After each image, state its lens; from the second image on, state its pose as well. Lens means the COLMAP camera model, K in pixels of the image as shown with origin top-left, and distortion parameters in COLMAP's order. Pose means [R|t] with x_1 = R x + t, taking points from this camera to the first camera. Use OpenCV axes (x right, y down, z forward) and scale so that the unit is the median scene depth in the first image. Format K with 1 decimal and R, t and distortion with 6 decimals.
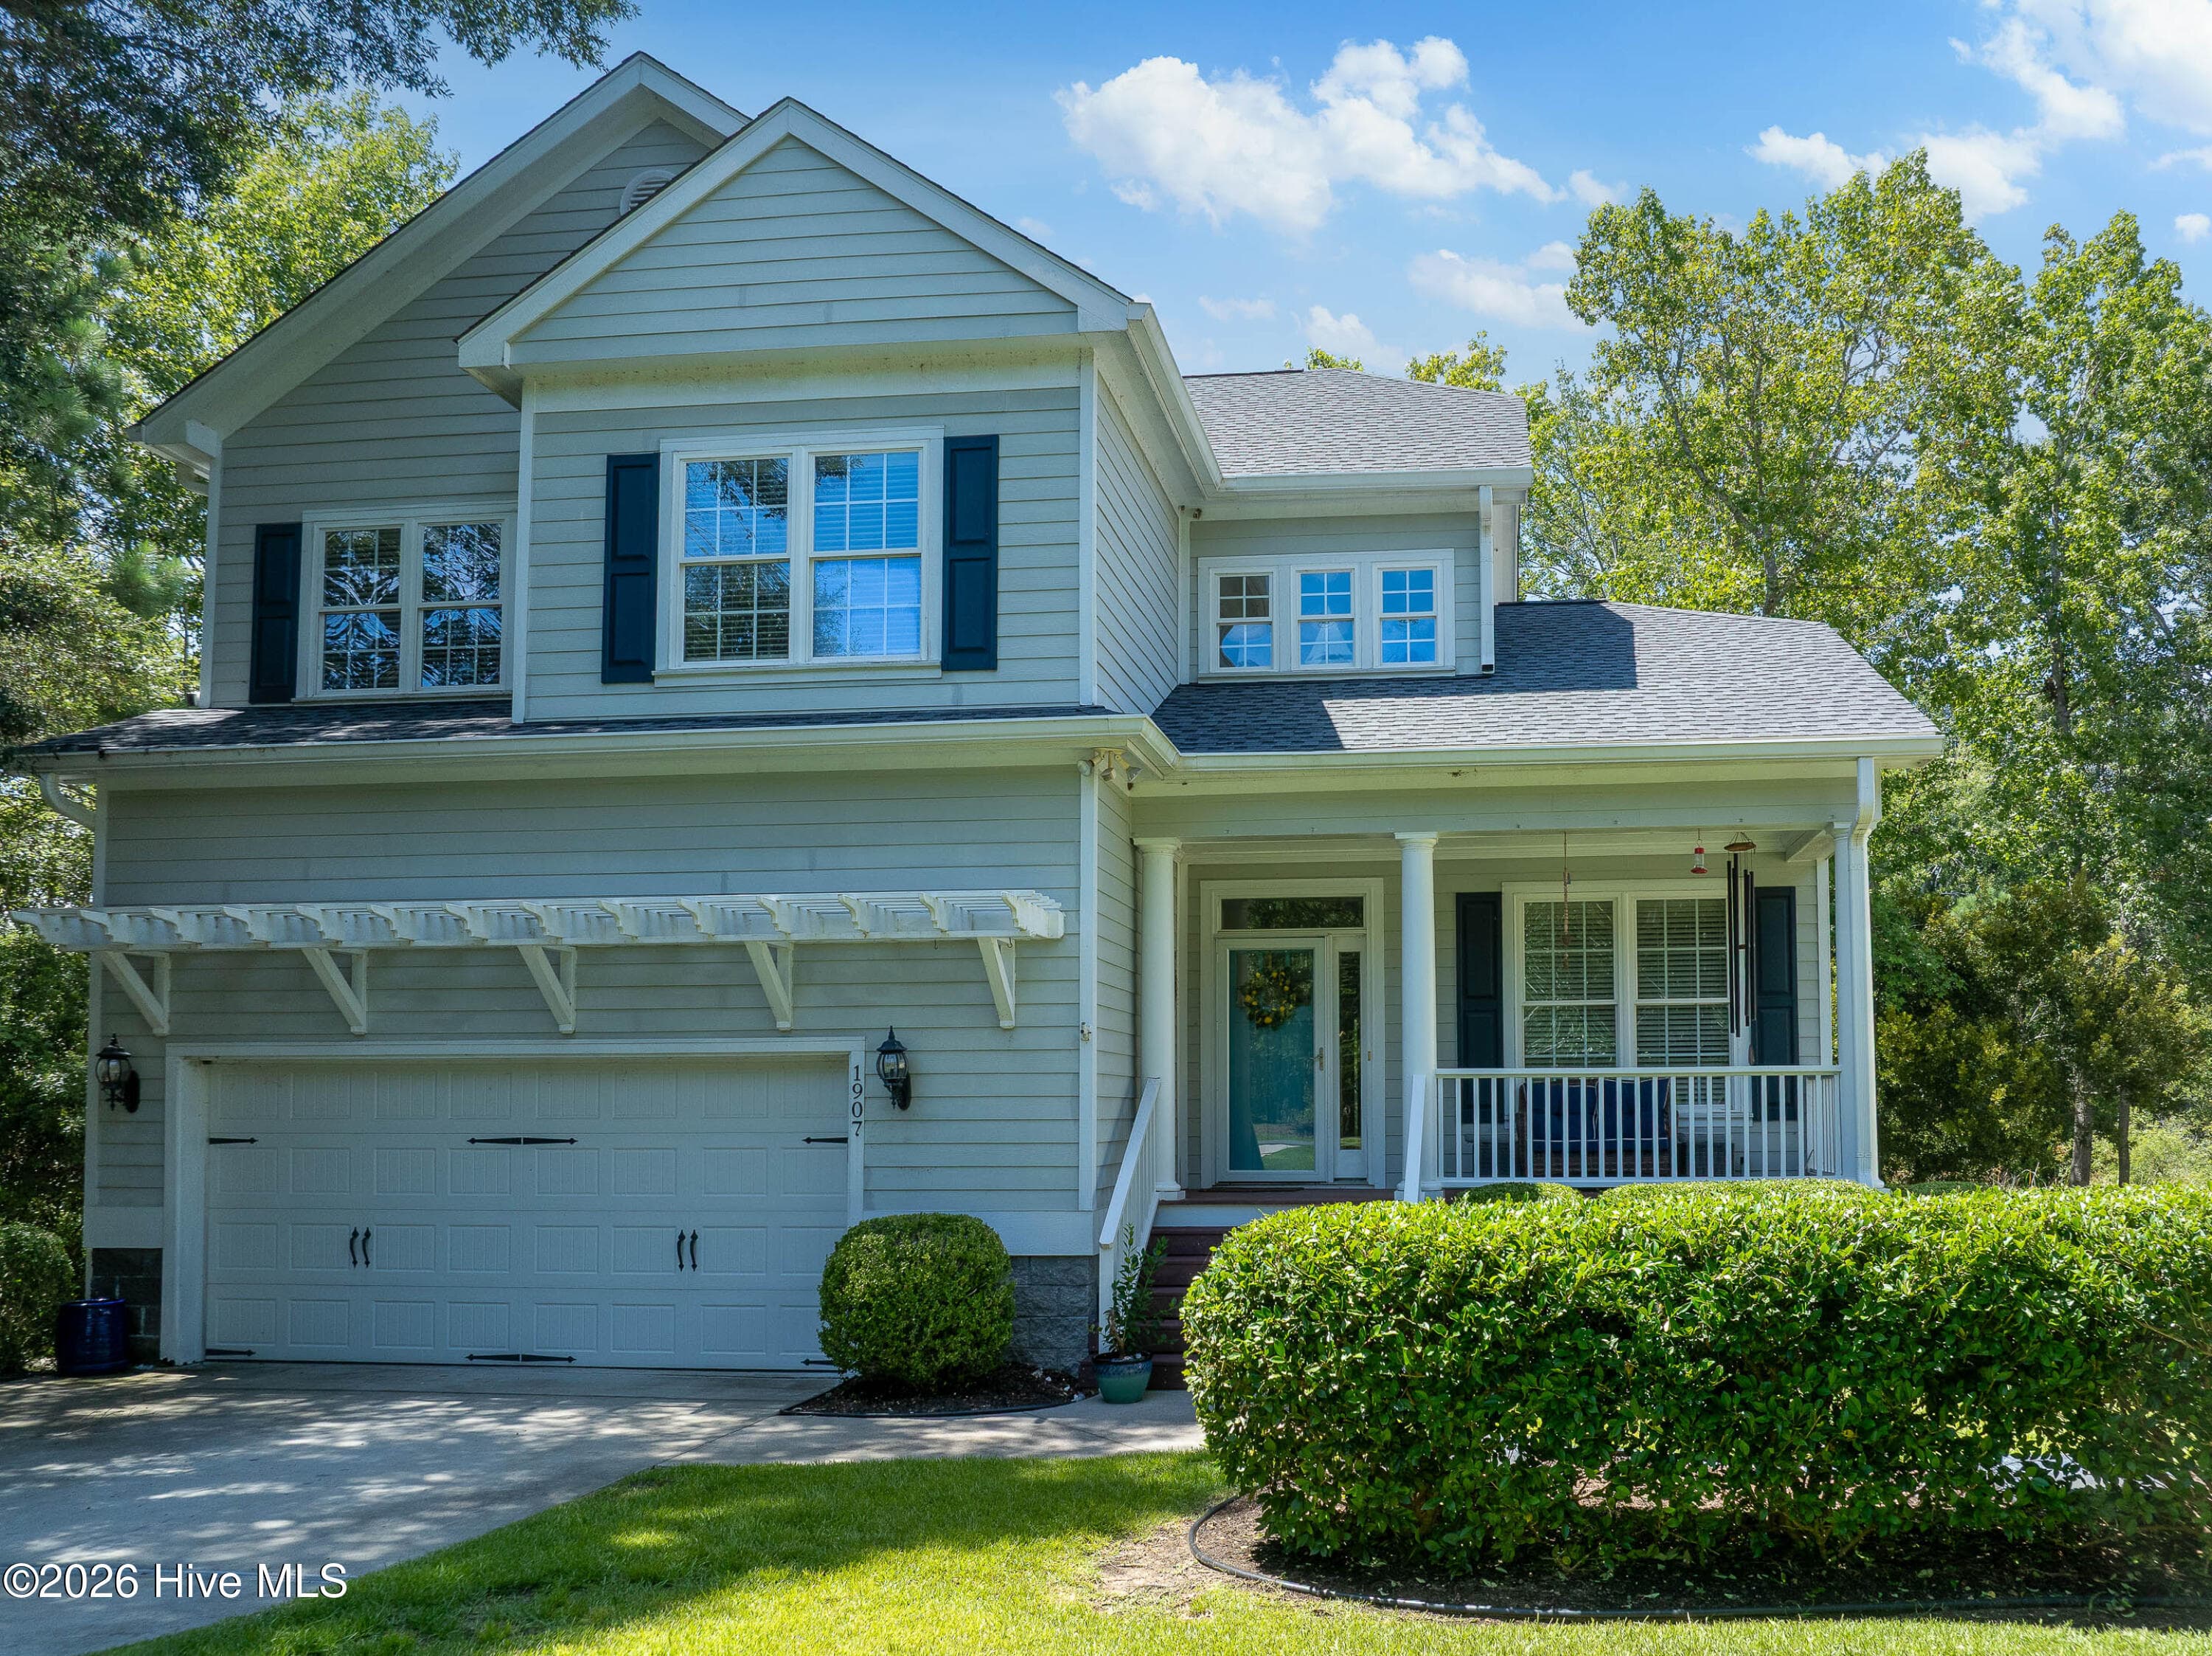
lens RADIAL K [[2279.9, 0, 1106.0], [0, 2279.9, 828.0], [0, 0, 1]] dist [-0.066725, -0.009026]
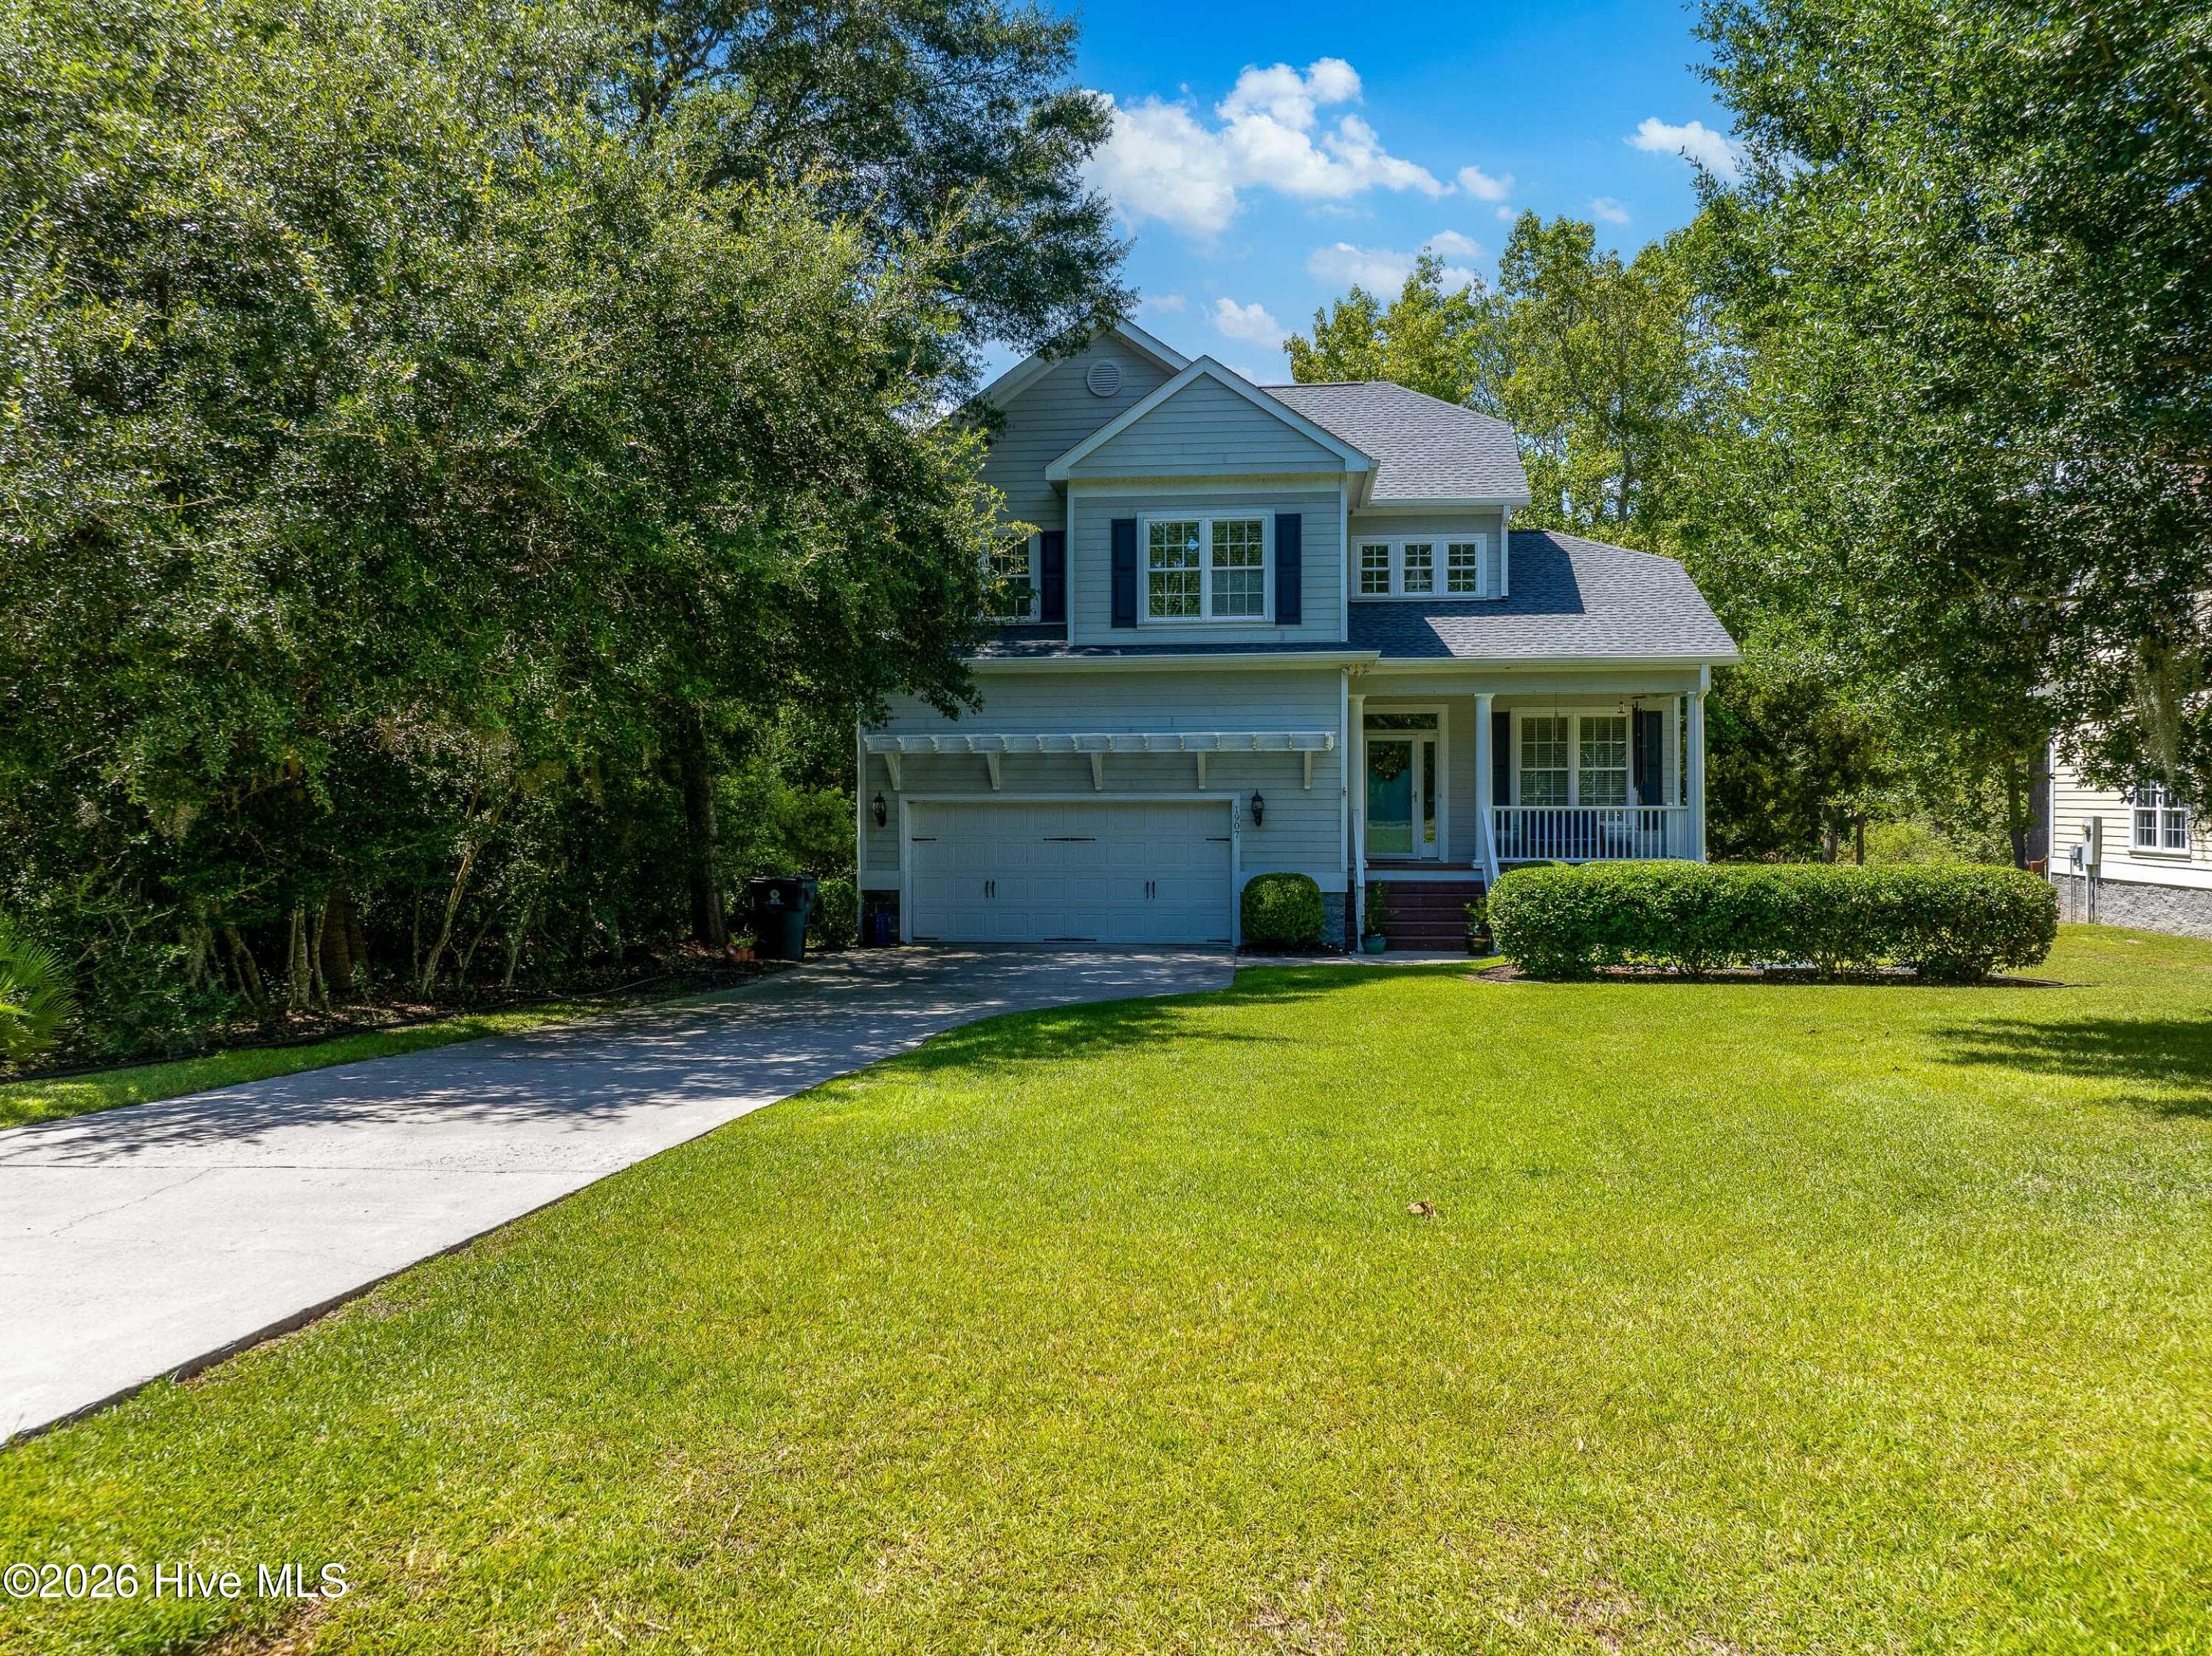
lens RADIAL K [[1647.9, 0, 1091.9], [0, 1647.9, 729.5], [0, 0, 1]] dist [-0.008611, 0.000228]
pose [[0.999833, 0.002160, -0.018157, -0.208184], [-0.000745, 0.996983, 0.077613, -0.086954], [0.018270, -0.077586, 0.996818, -0.547944]]
